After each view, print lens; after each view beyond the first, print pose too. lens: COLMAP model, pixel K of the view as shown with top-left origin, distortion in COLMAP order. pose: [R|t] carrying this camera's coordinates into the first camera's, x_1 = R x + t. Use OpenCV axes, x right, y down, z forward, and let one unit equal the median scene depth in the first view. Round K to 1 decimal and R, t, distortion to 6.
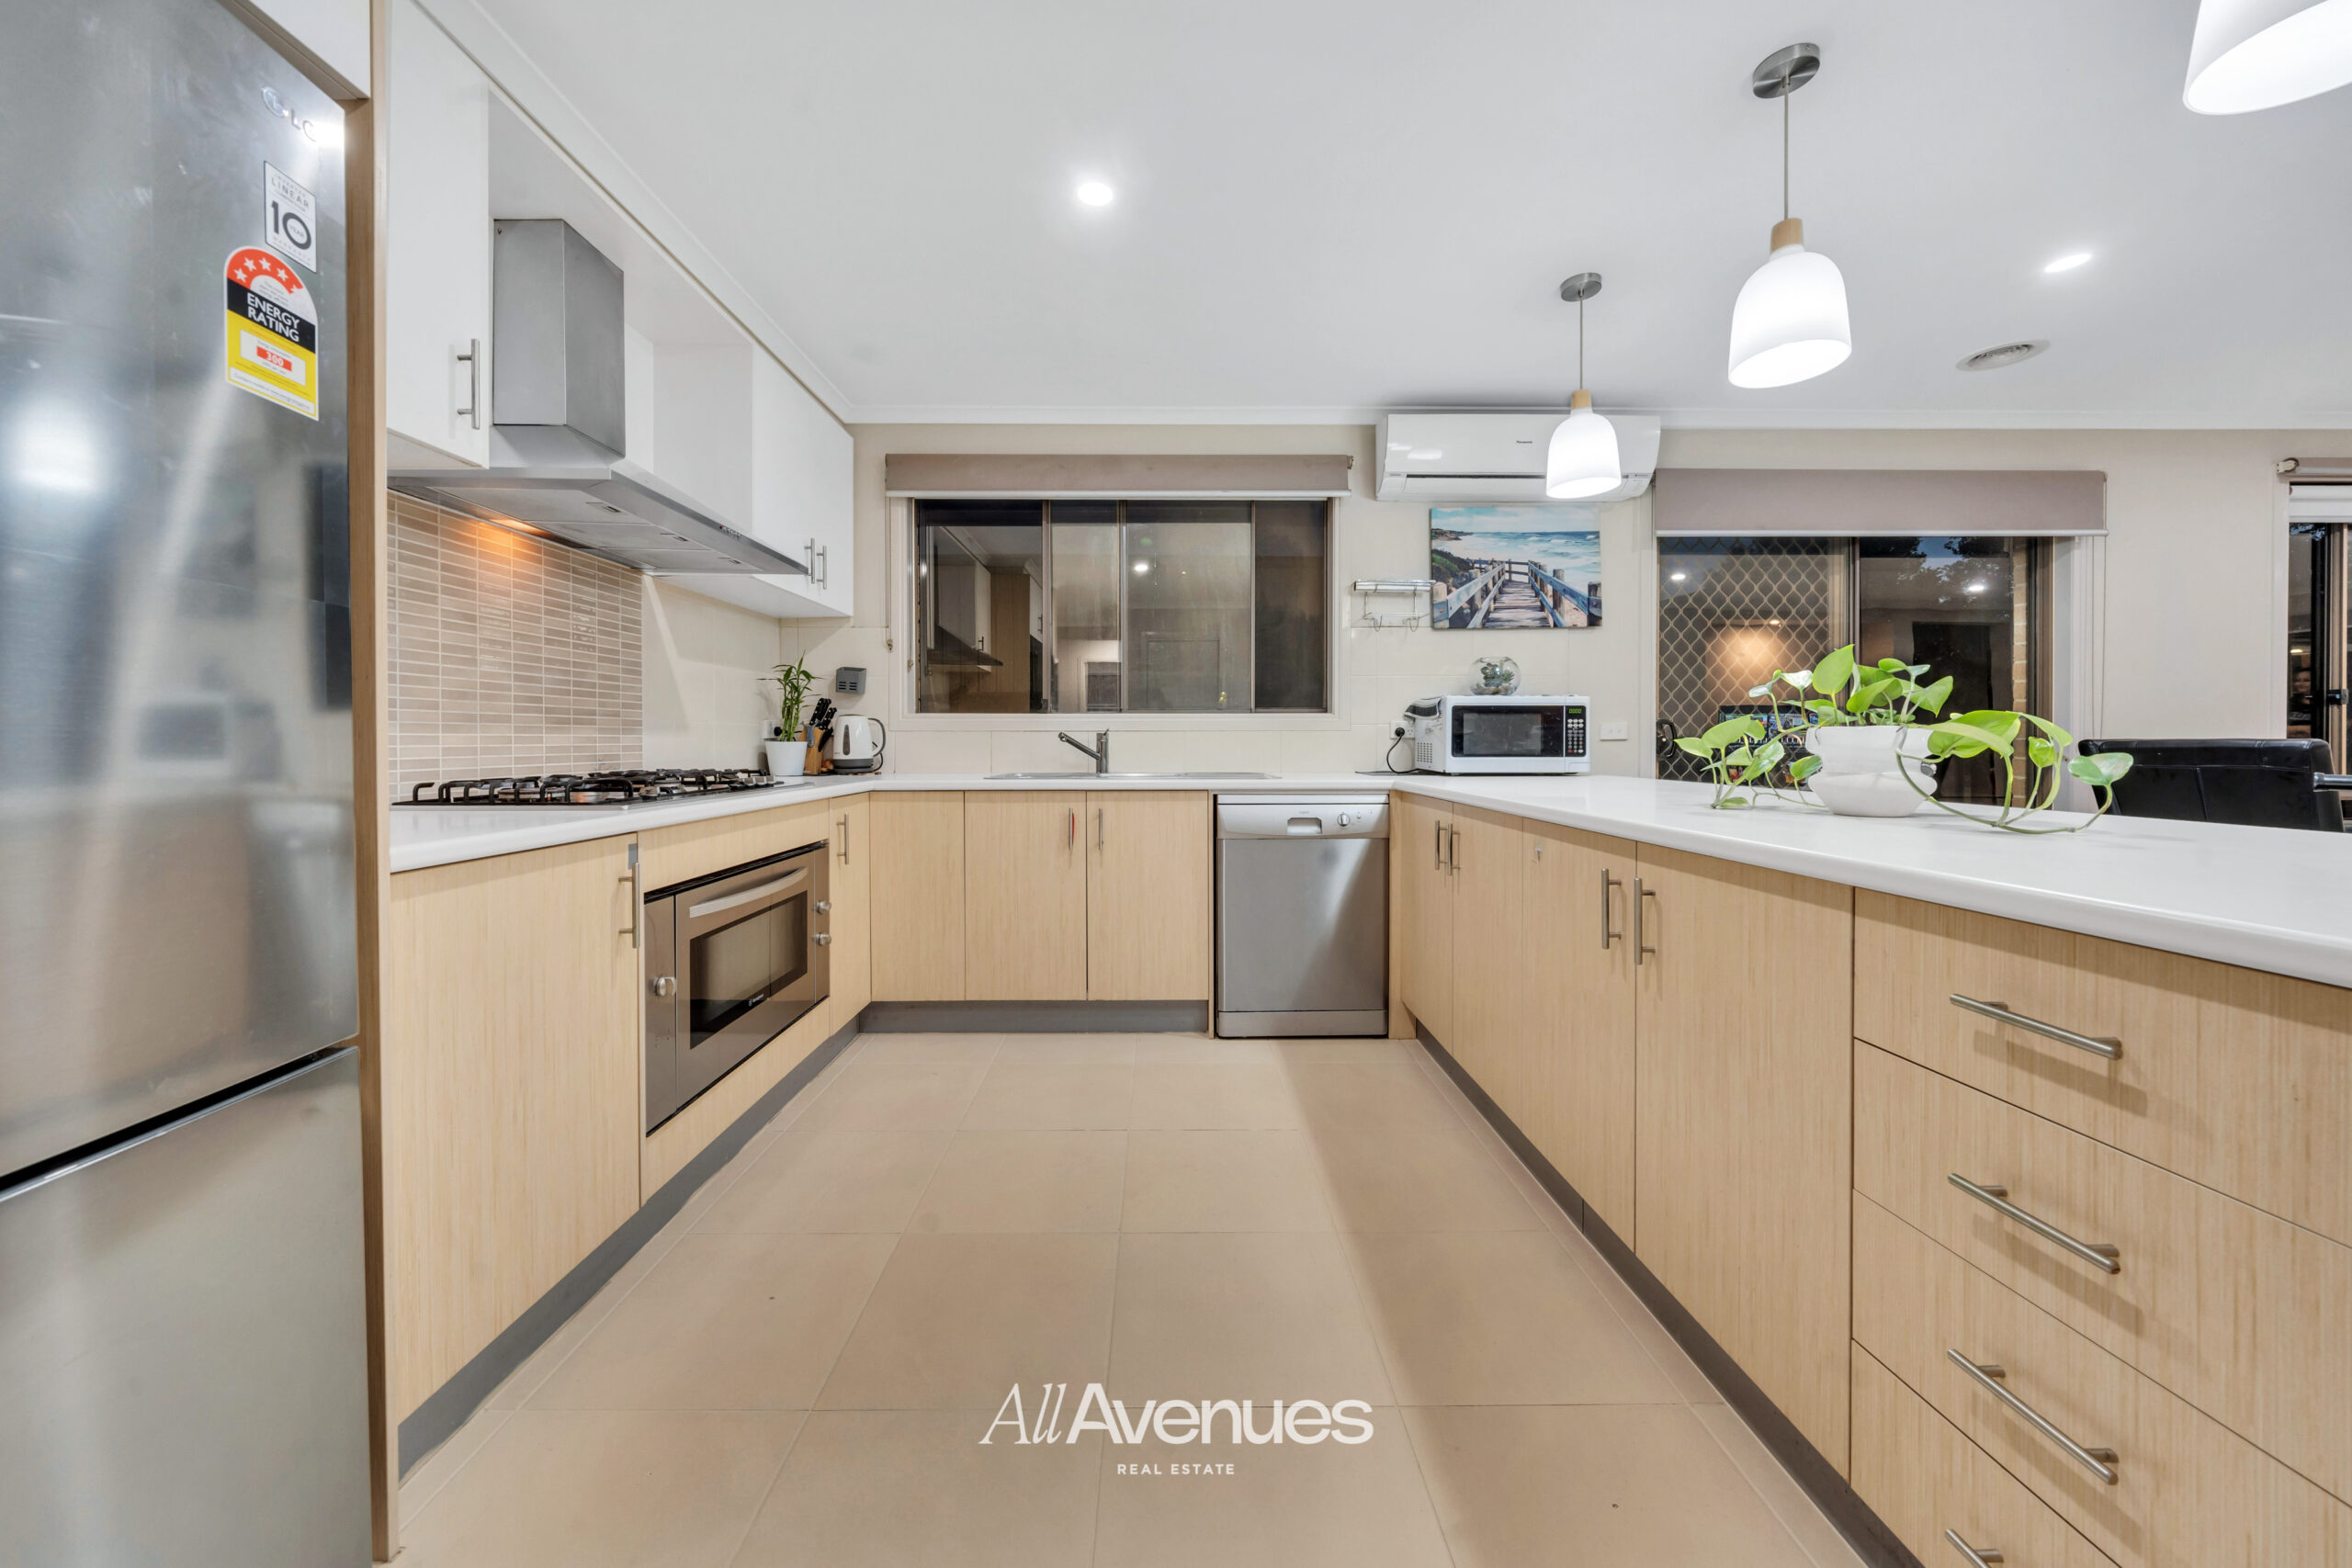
lens RADIAL K [[824.4, 0, 1166.0], [0, 824.4, 749.7], [0, 0, 1]] dist [-0.000587, -0.000035]
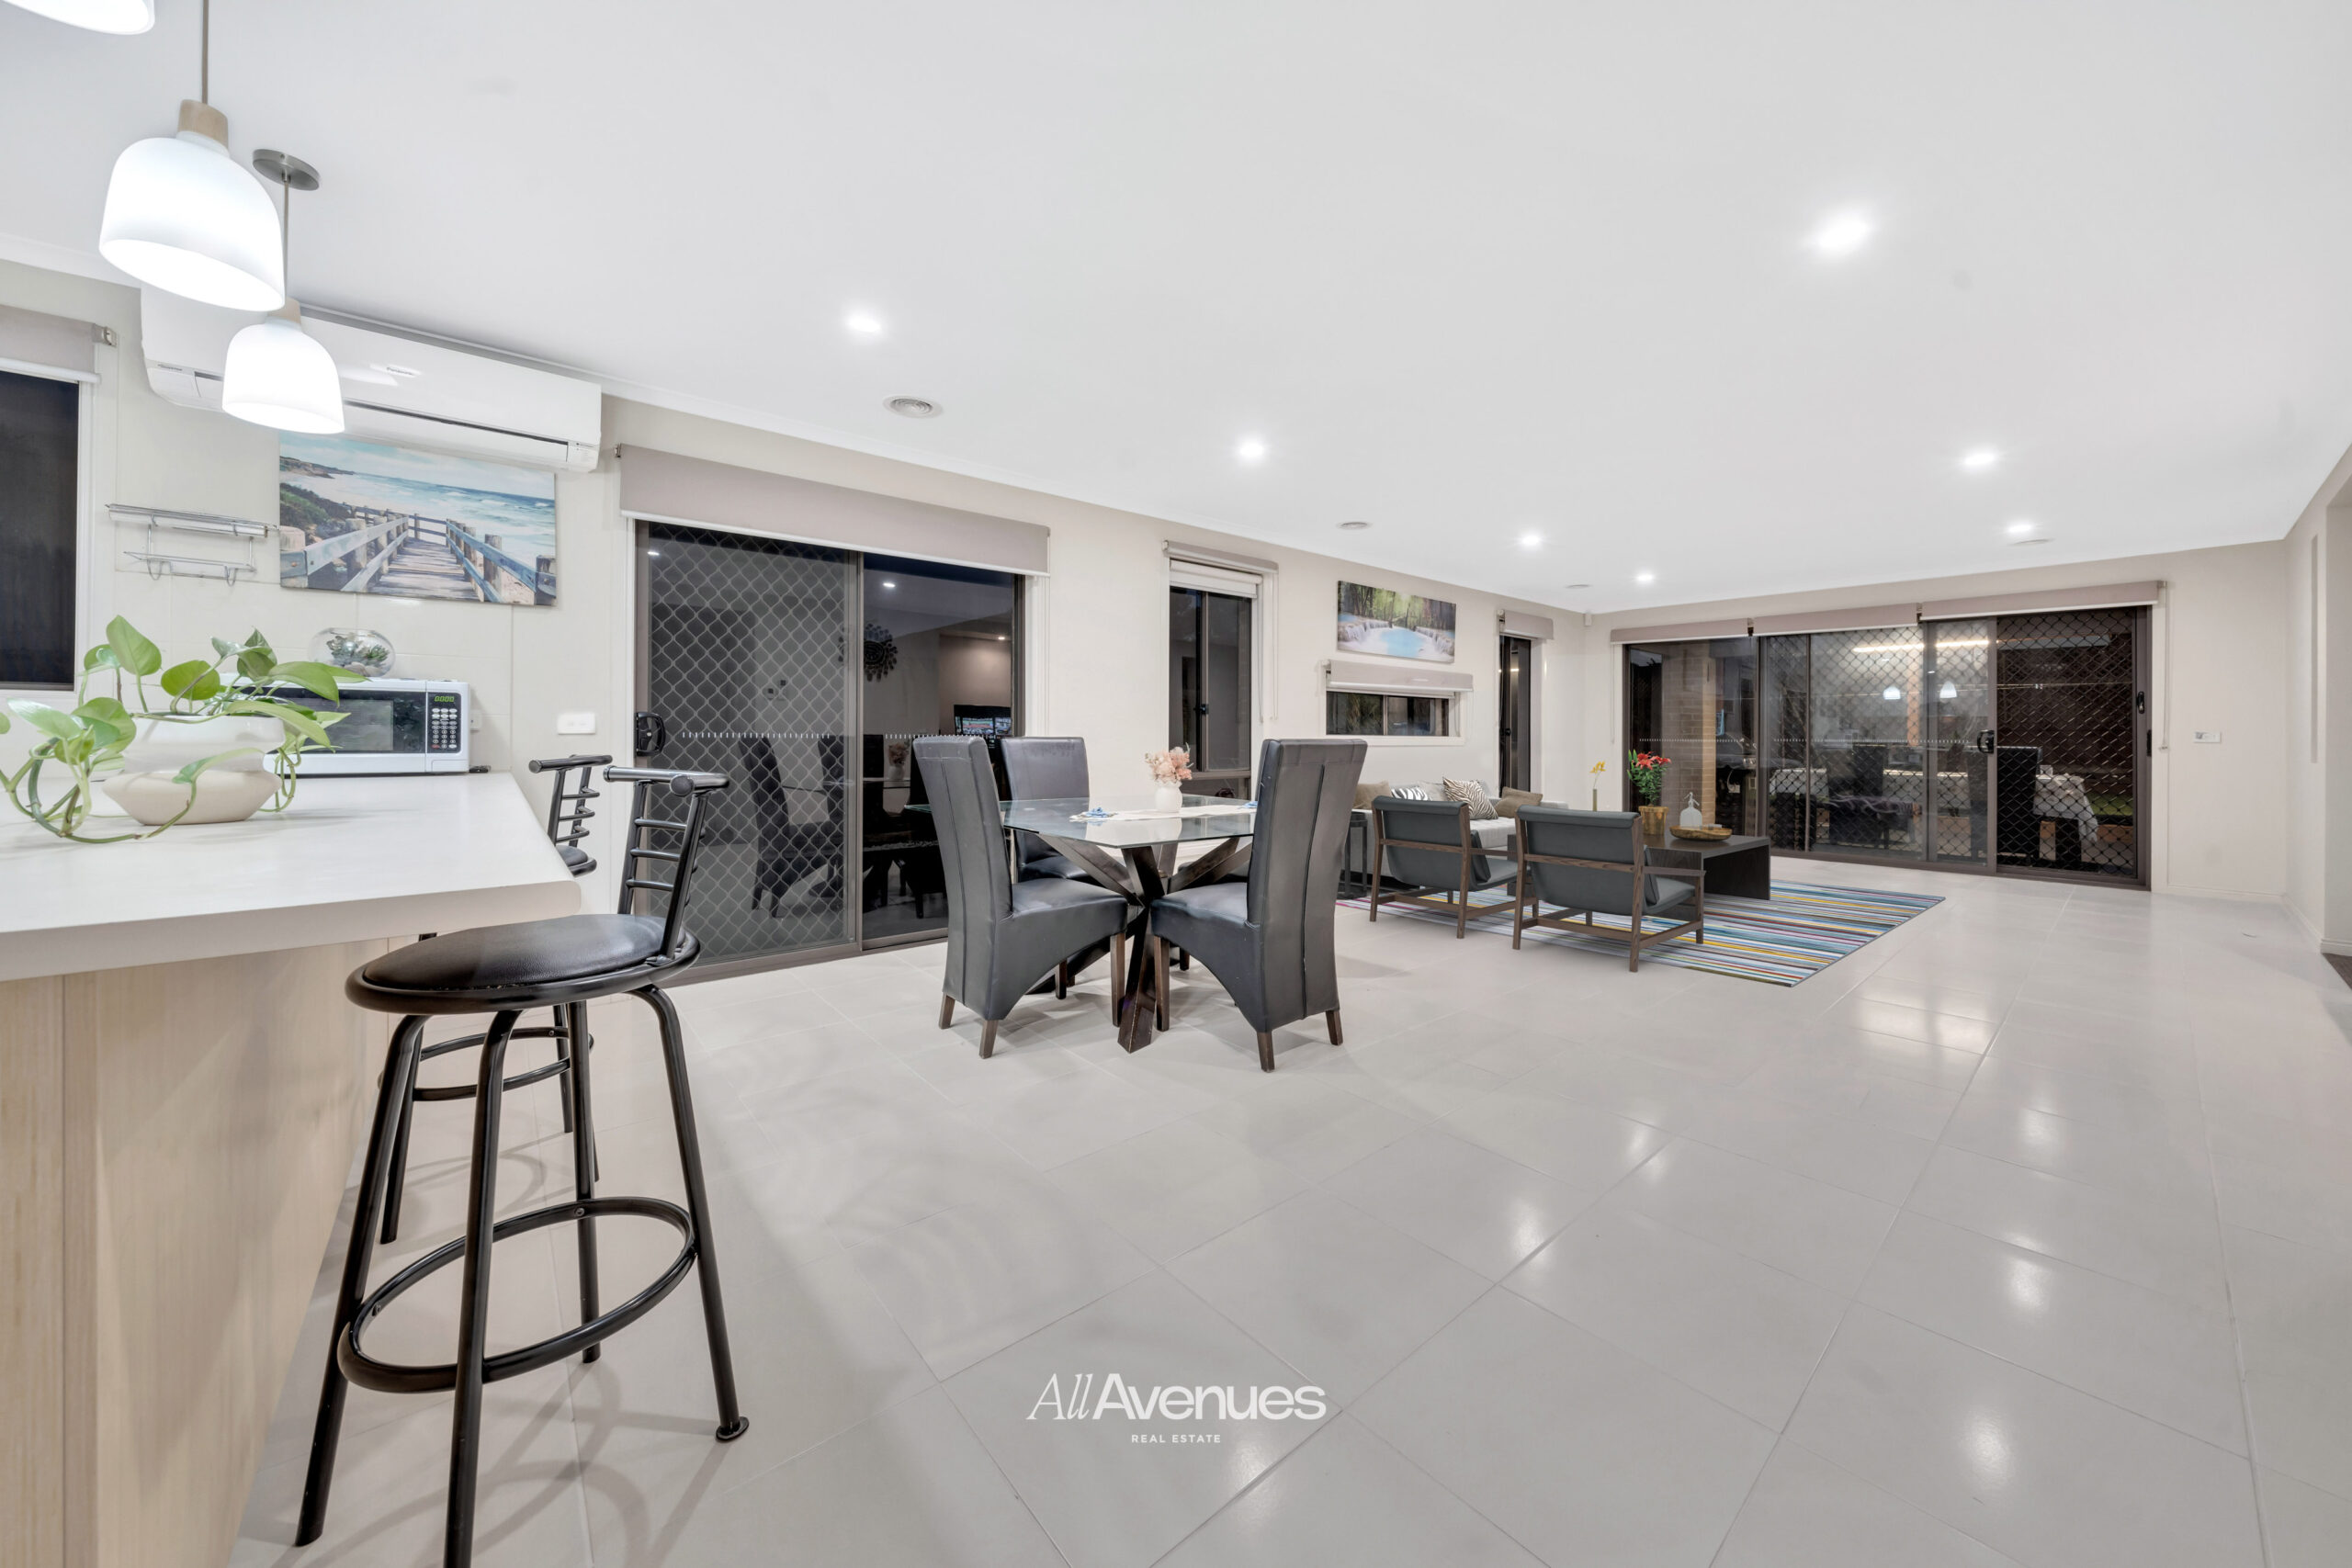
lens RADIAL K [[830.9, 0, 1198.0], [0, 830.9, 735.0], [0, 0, 1]] dist [-0.008801, -0.000074]
pose [[0.763315, 0.008314, 0.645973, 0.483510], [-0.000550, 0.999925, -0.012220, -0.000132], [-0.646027, 0.008973, 0.763262, -0.131095]]
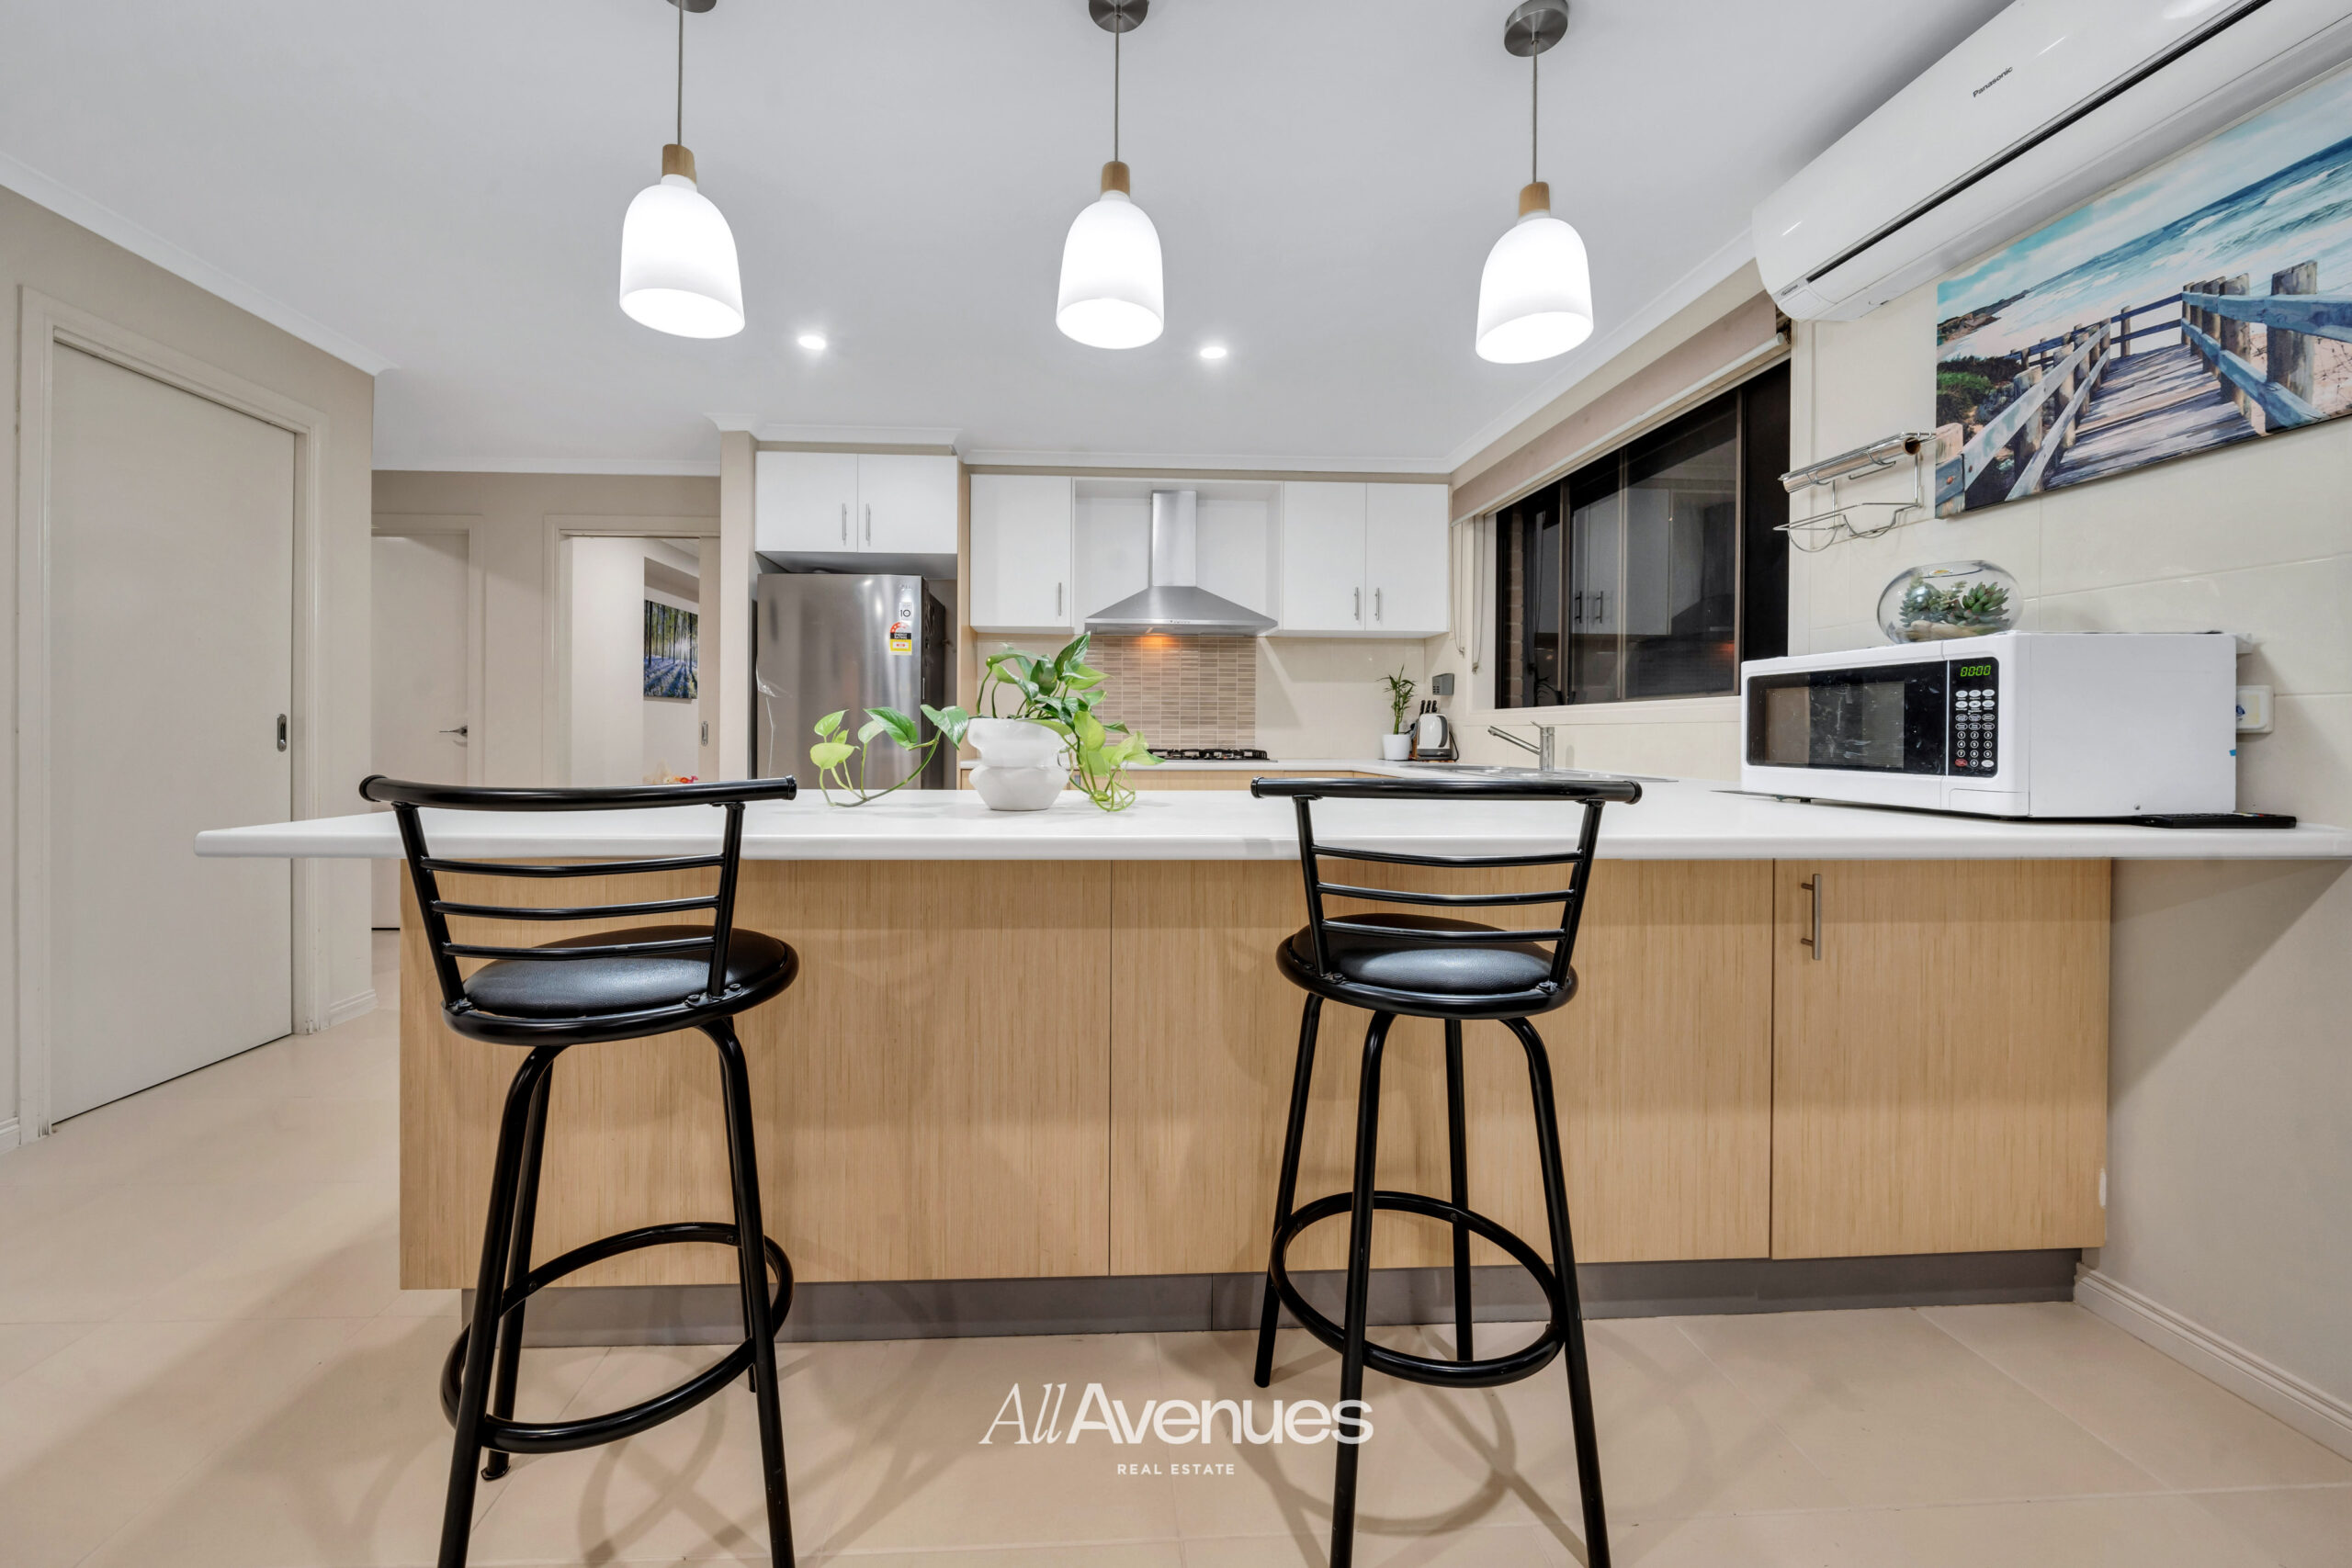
lens RADIAL K [[832.4, 0, 1117.8], [0, 832.4, 736.7], [0, 0, 1]] dist [-0.001422, -0.000265]
pose [[0.038597, 0.006838, -0.999231, 0.820918], [-0.017071, 0.999835, 0.006182, -0.006704], [0.999109, 0.016819, 0.038707, 0.475681]]
